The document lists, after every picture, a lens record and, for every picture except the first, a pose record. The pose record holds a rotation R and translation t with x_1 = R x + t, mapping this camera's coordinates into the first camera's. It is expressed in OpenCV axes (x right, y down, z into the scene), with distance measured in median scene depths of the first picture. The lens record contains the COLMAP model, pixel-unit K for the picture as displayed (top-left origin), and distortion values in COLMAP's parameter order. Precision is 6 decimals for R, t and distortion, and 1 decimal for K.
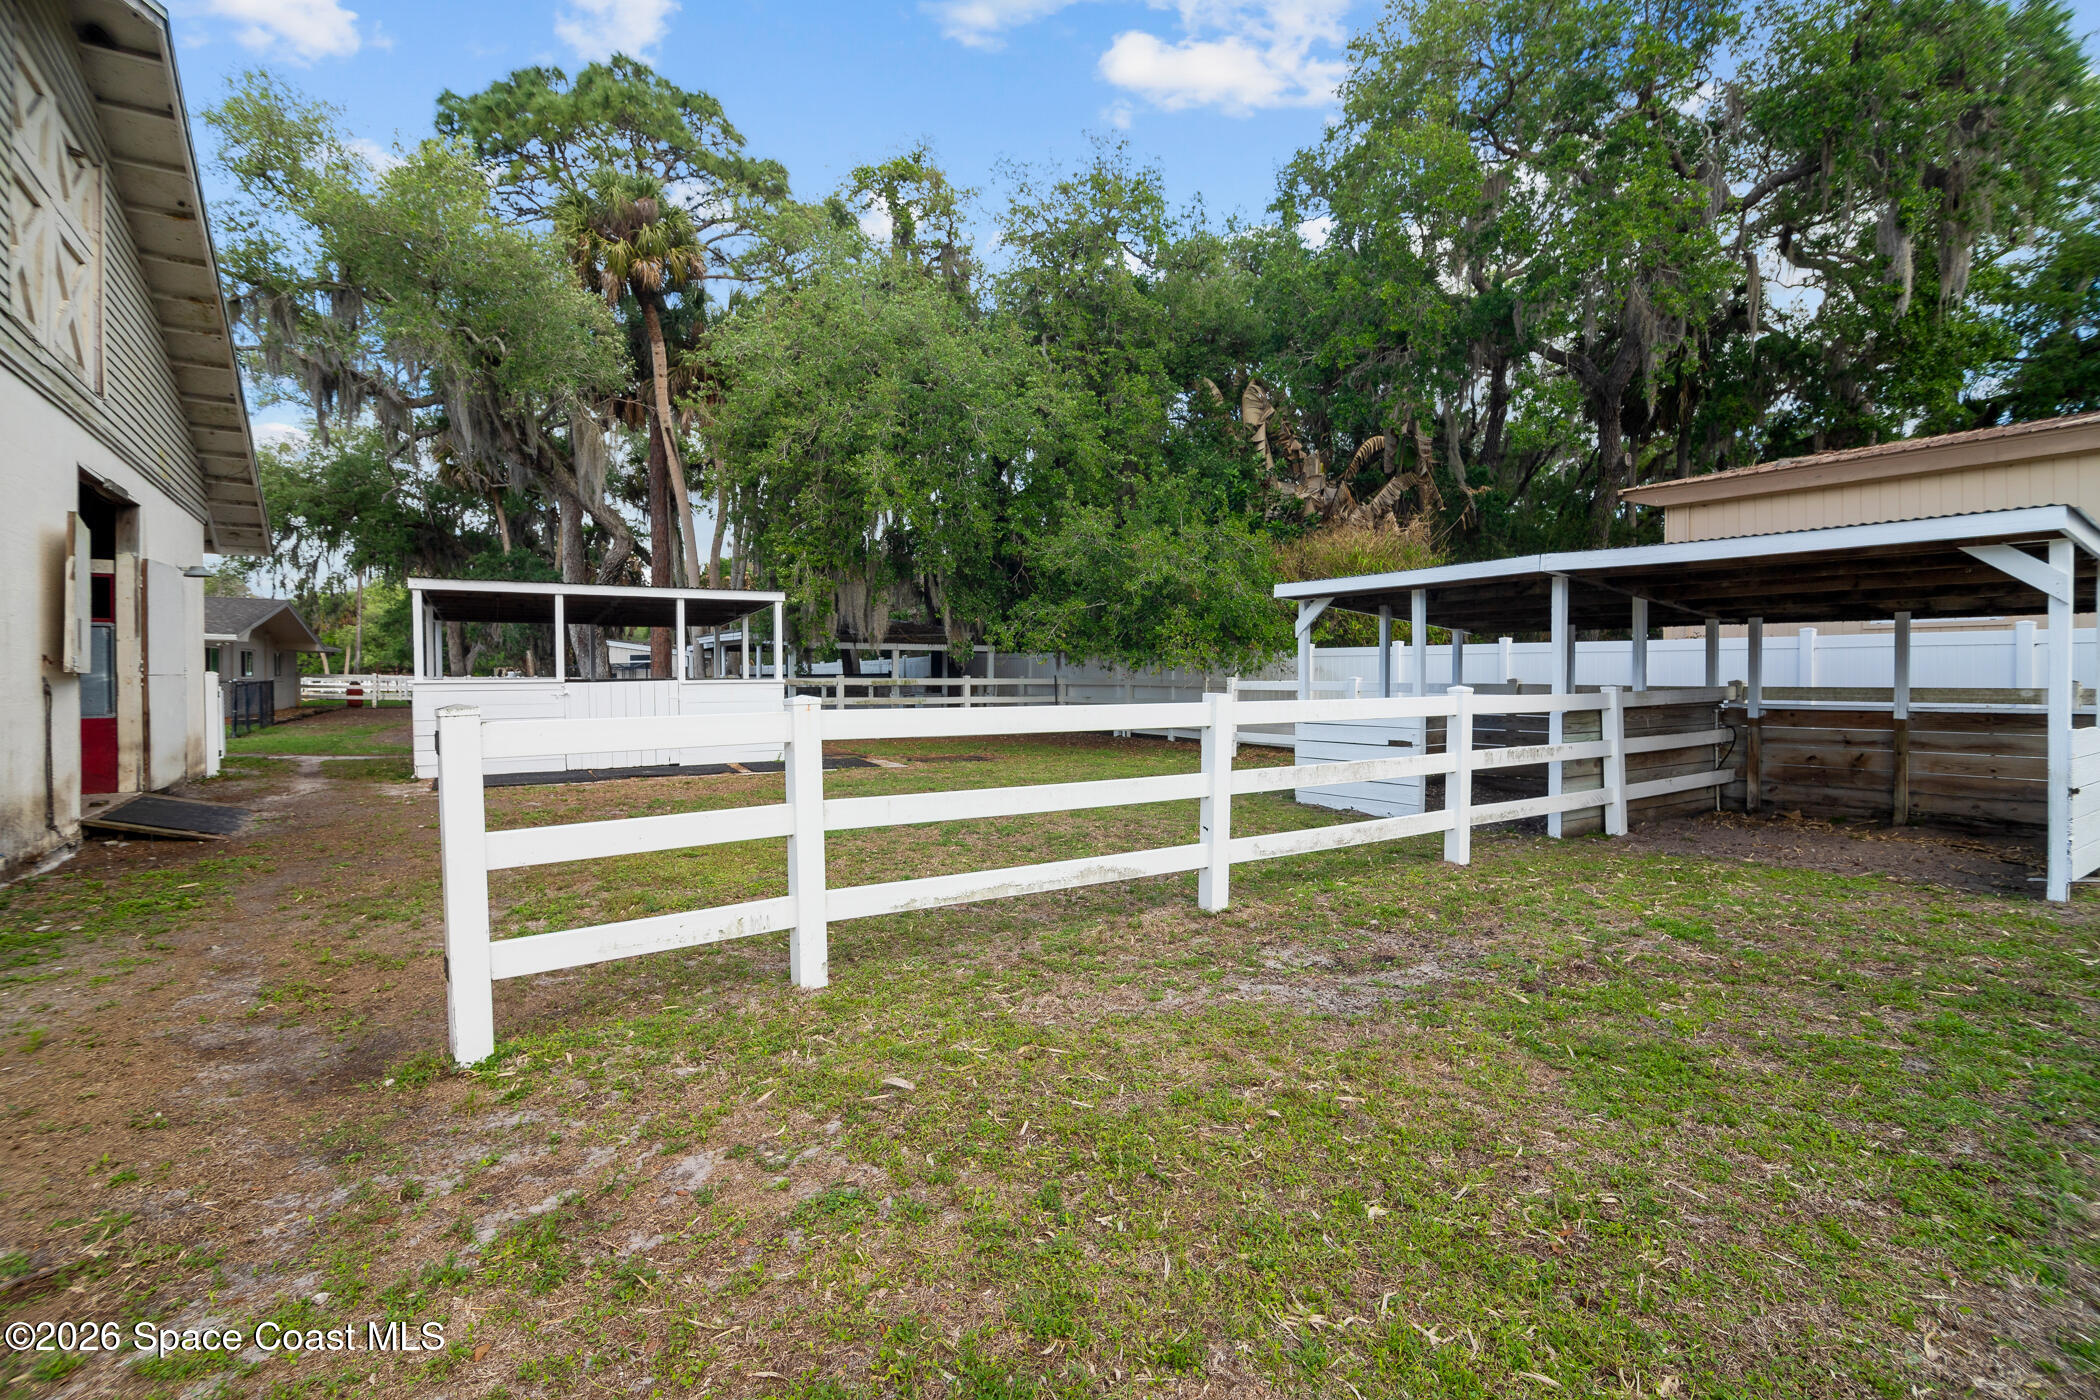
lens RADIAL K [[977.5, 0, 1045.4], [0, 977.5, 677.2], [0, 0, 1]] dist [-0.005163, -0.000646]
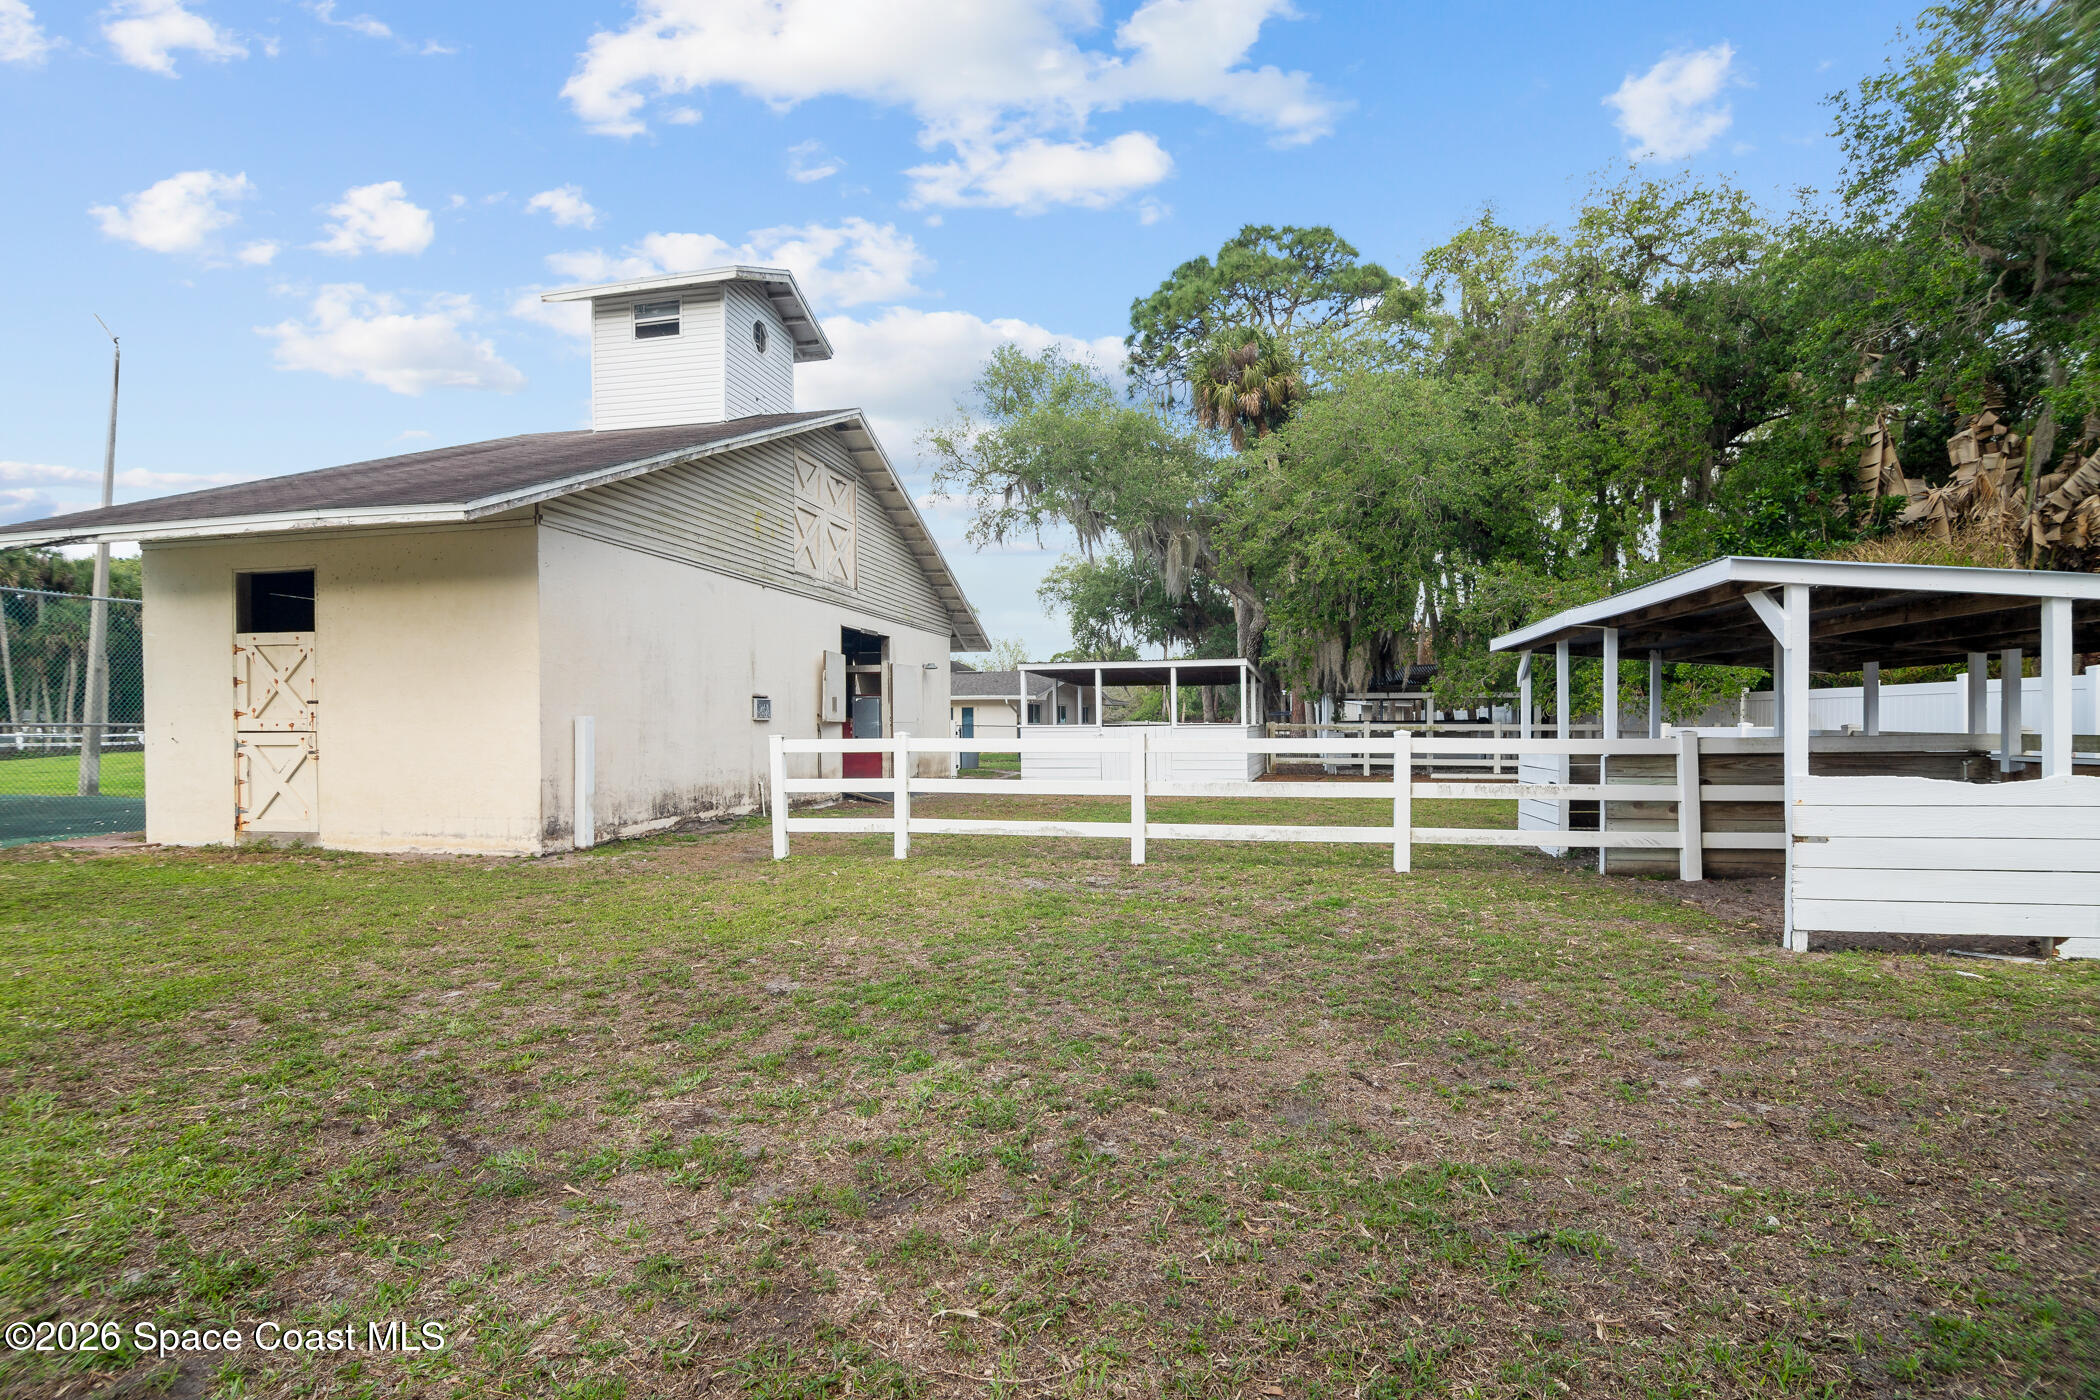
lens RADIAL K [[997.1, 0, 1045.5], [0, 997.1, 726.2], [0, 0, 1]] dist [-0.002163, -0.000316]
pose [[0.679666, 0.002478, -0.733518, 0.868107], [-0.001536, 0.999997, 0.001955, 0.002454], [0.733520, -0.000202, 0.679668, -0.163962]]
